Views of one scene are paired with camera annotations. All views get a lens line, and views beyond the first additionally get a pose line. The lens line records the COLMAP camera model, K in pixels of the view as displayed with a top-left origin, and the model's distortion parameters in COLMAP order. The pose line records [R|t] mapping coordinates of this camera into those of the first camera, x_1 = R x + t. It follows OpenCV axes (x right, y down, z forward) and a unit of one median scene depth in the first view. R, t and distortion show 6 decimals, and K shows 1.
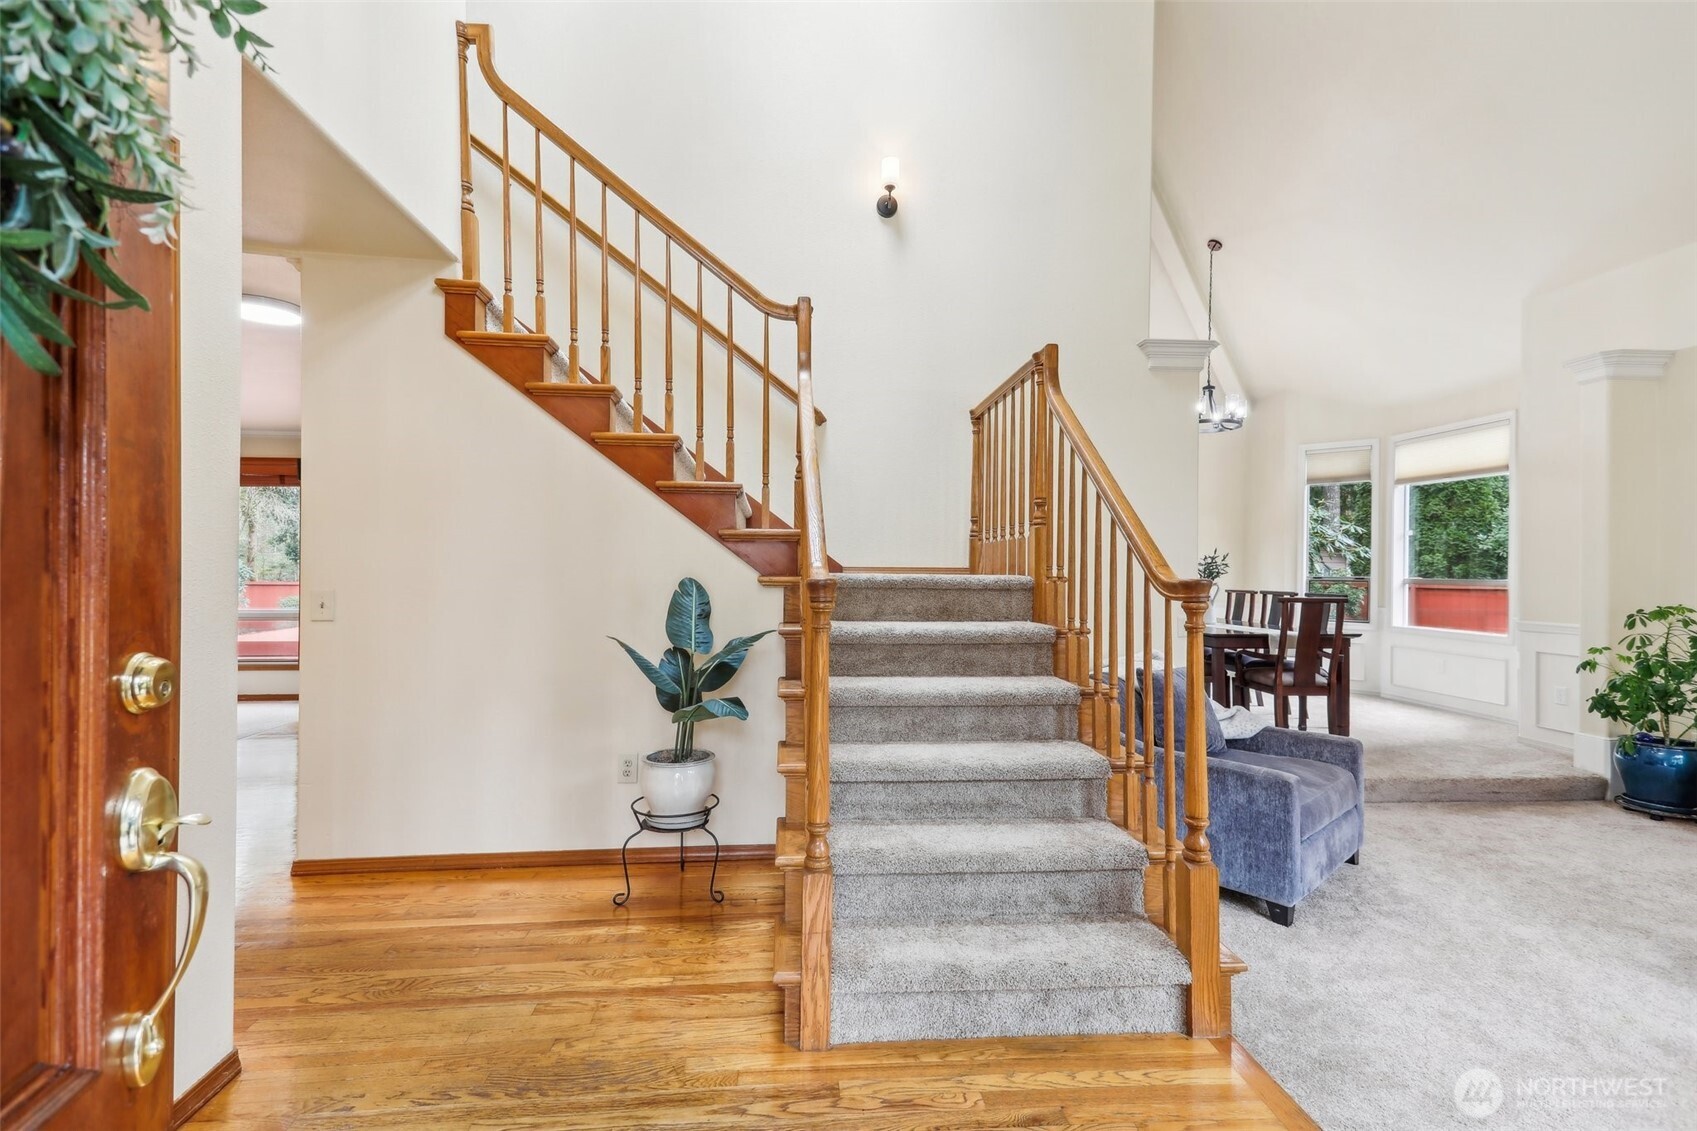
lens RADIAL K [[782.0, 0, 836.0], [0, 782.0, 570.3], [0, 0, 1]] dist [0.047623, -0.013708]
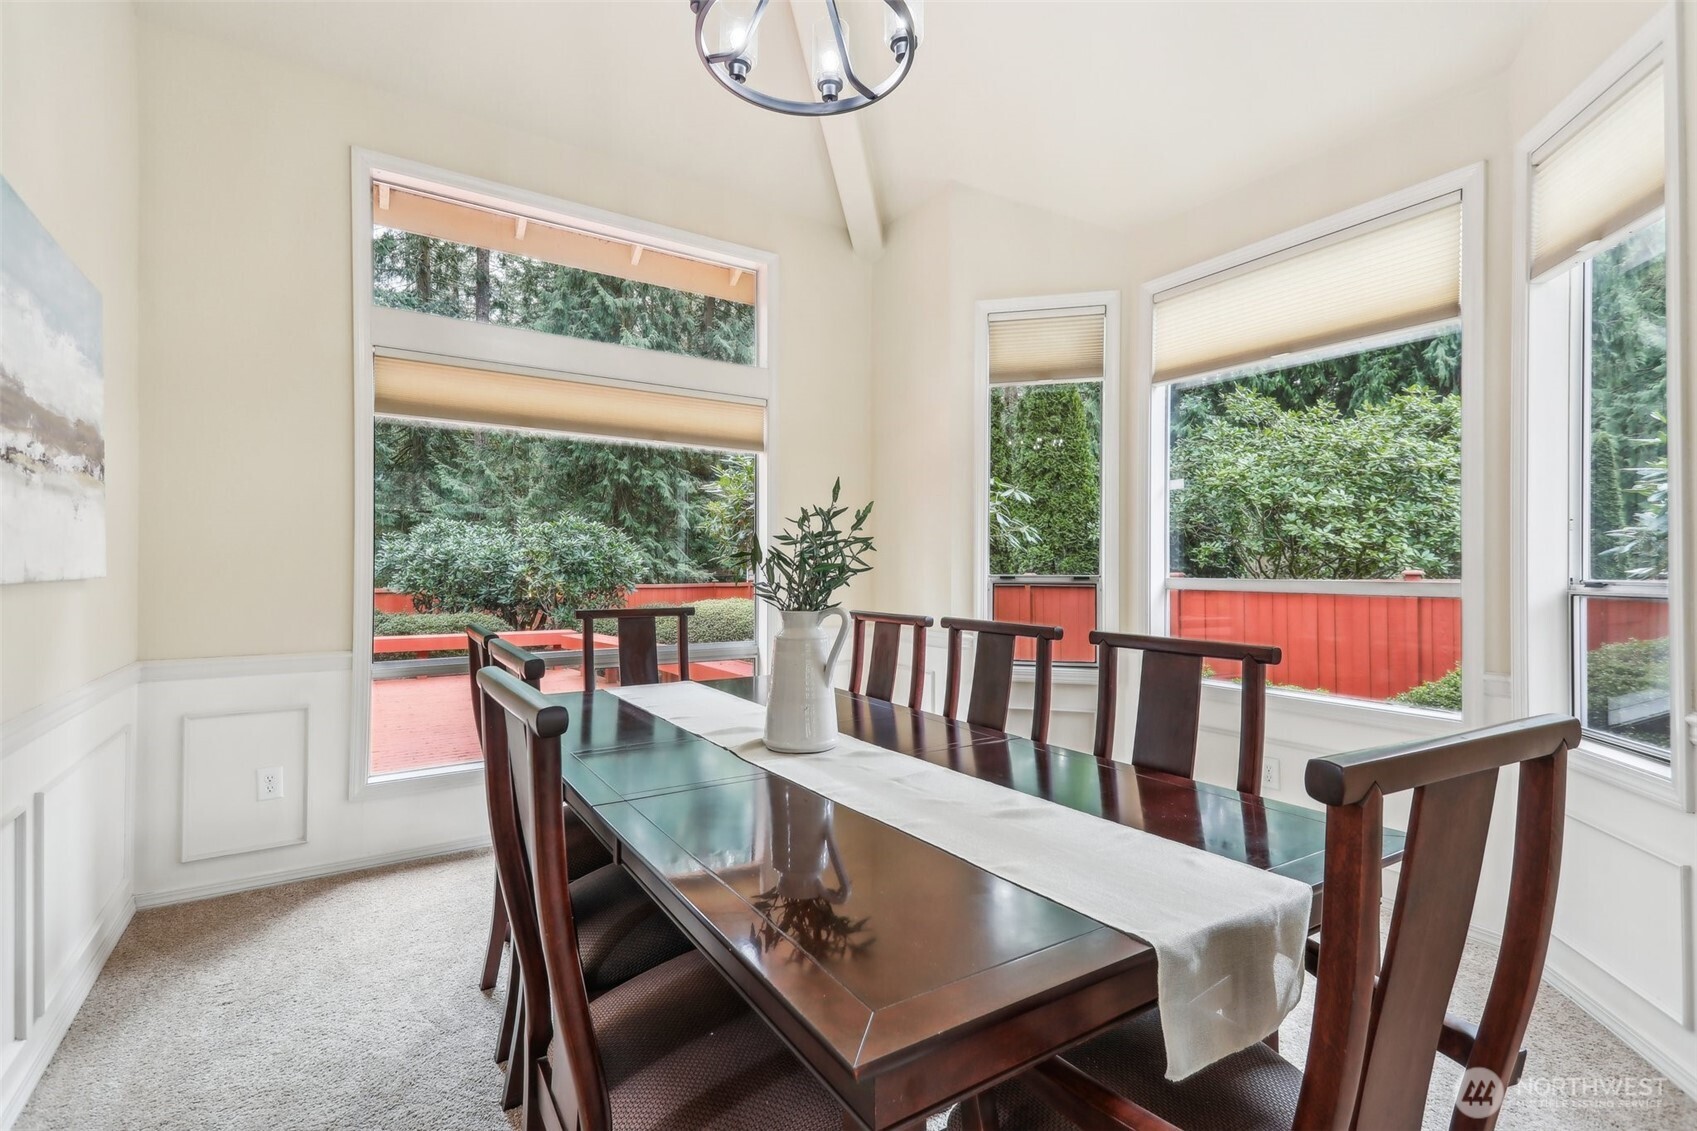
lens RADIAL K [[782.0, 0, 843.6], [0, 782.0, 565.7], [0, 0, 1]] dist [0.047623, -0.013708]
pose [[0.883502, -0.003928, 0.468411, 0.429682], [0.005066, 0.999986, -0.001168, 0.002929], [-0.468400, 0.003405, 0.883510, 0.917681]]
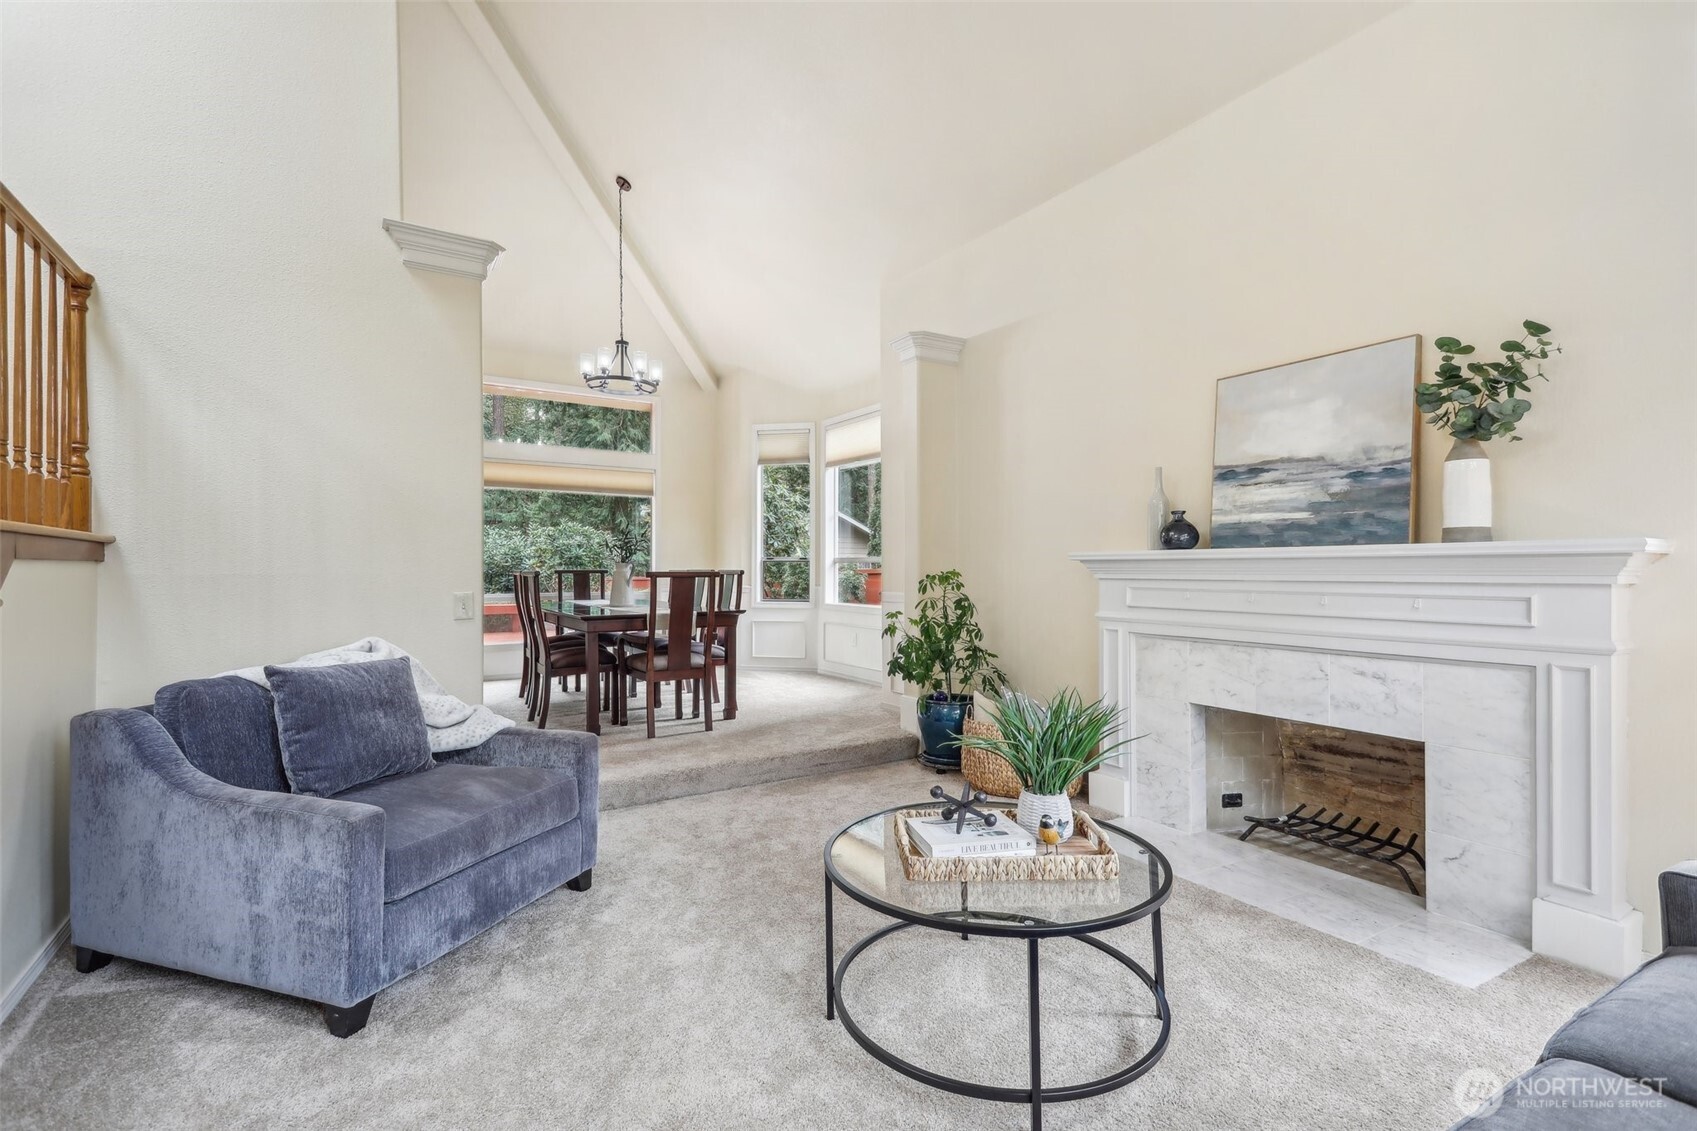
lens RADIAL K [[782.0, 0, 839.0], [0, 782.0, 565.6], [0, 0, 1]] dist [0.047623, -0.013708]
pose [[0.891042, -0.006289, 0.453877, 0.346662], [0.007423, 0.999972, -0.000717, 0.029325], [-0.453860, 0.004008, 0.891064, 0.115304]]
